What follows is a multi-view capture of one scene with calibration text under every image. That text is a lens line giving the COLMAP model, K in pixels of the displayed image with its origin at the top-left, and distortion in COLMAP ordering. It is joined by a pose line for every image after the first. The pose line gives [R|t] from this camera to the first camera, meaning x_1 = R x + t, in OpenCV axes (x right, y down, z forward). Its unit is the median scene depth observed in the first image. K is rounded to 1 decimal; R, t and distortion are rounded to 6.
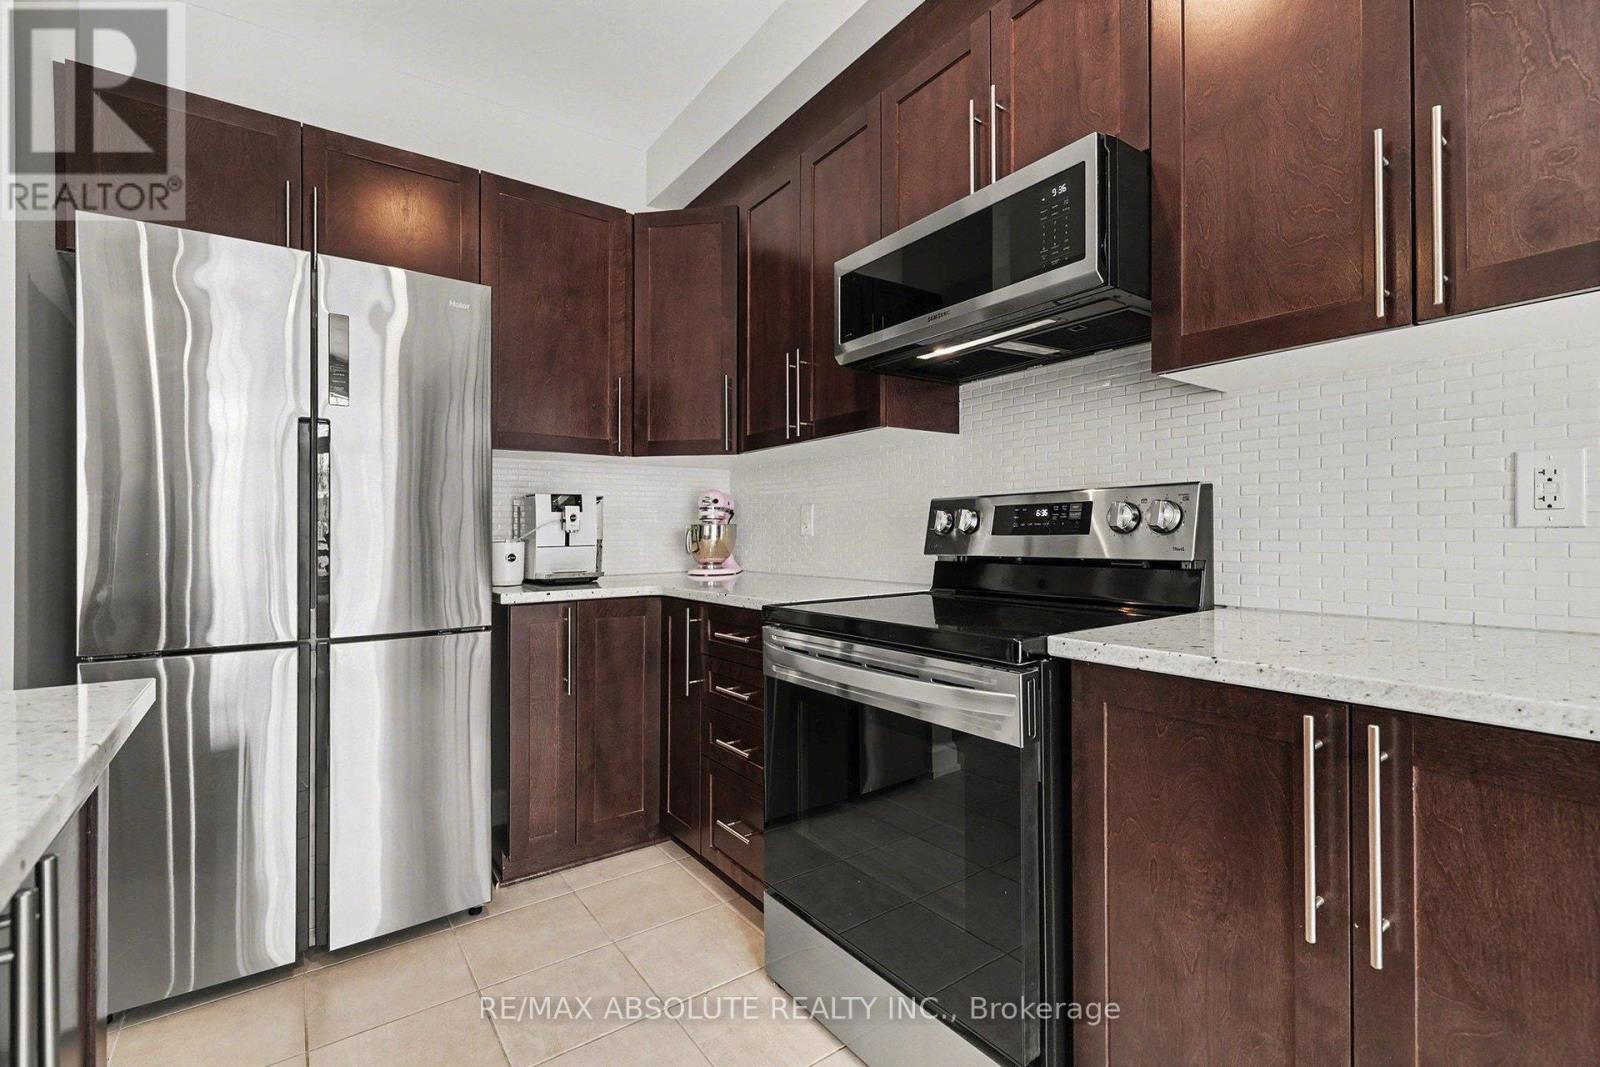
lens RADIAL K [[717.3, 0, 814.7], [0, 717.3, 529.7], [0, 0, 1]] dist [0.012329, -0.000141]
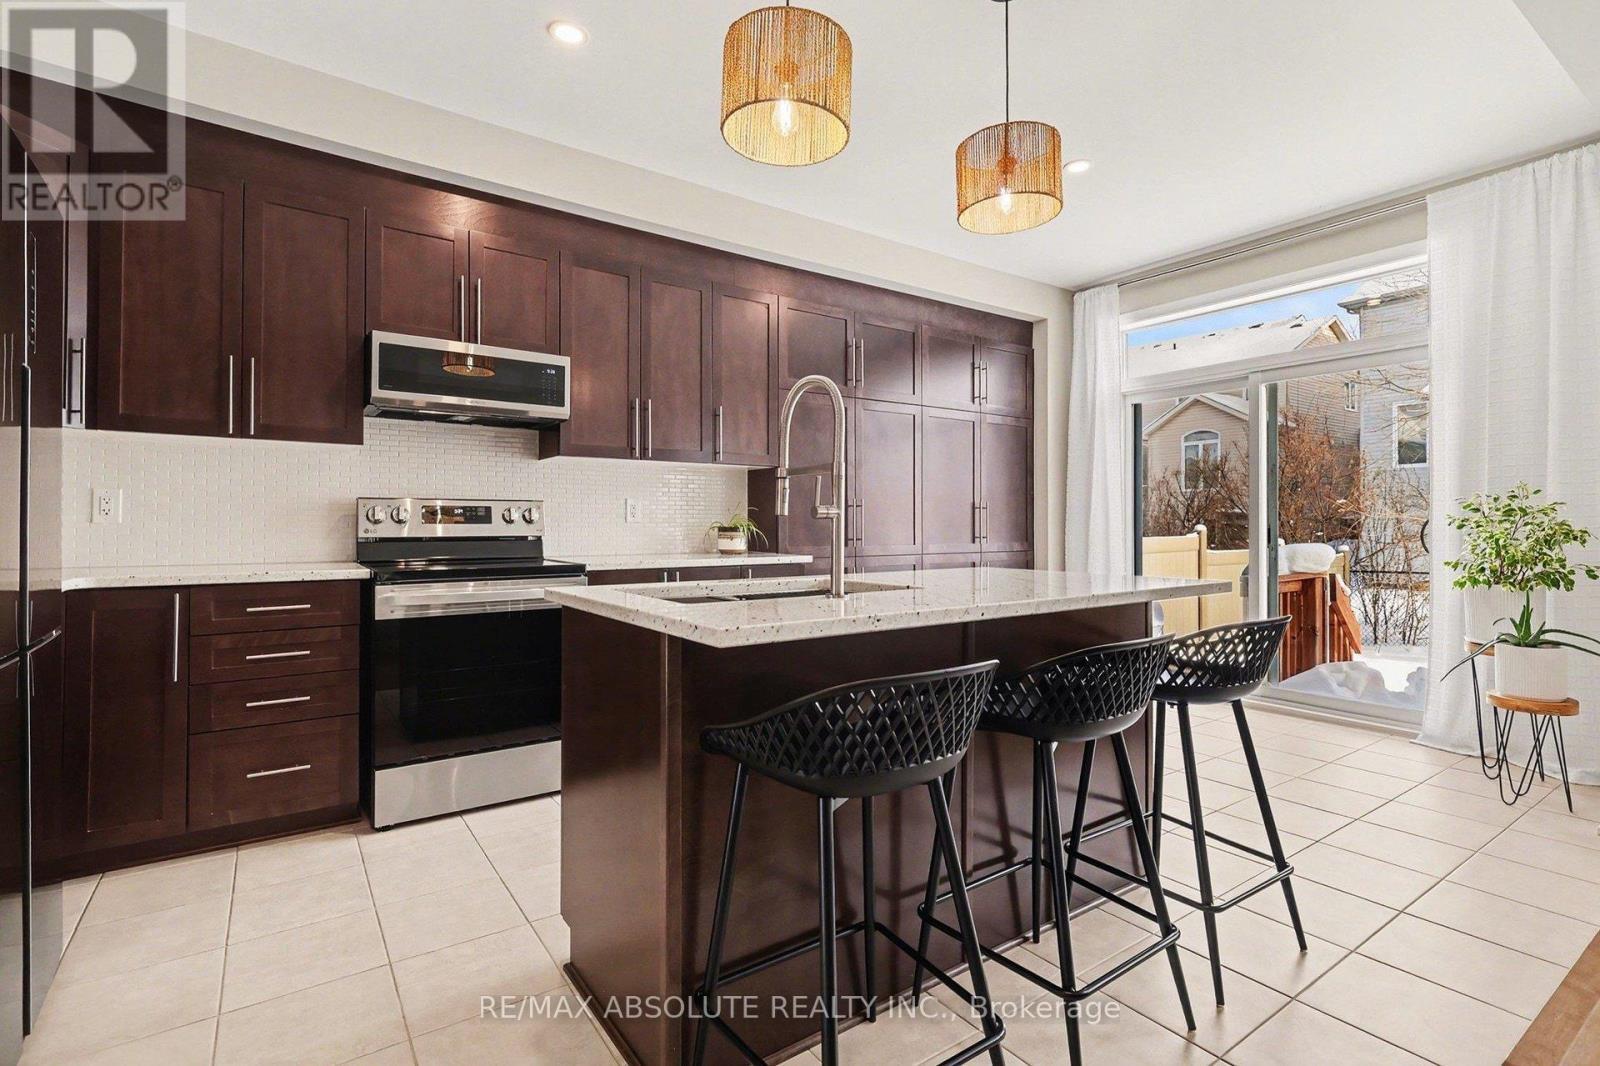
lens RADIAL K [[730.4, 0, 740.3], [0, 730.4, 527.1], [0, 0, 1]] dist [0.002448, -0.017002]
pose [[0.056154, 0.006730, 0.998399, -1.180089], [-0.004504, 0.999969, -0.006488, 0.019759], [-0.998412, -0.004132, 0.056182, 0.166451]]
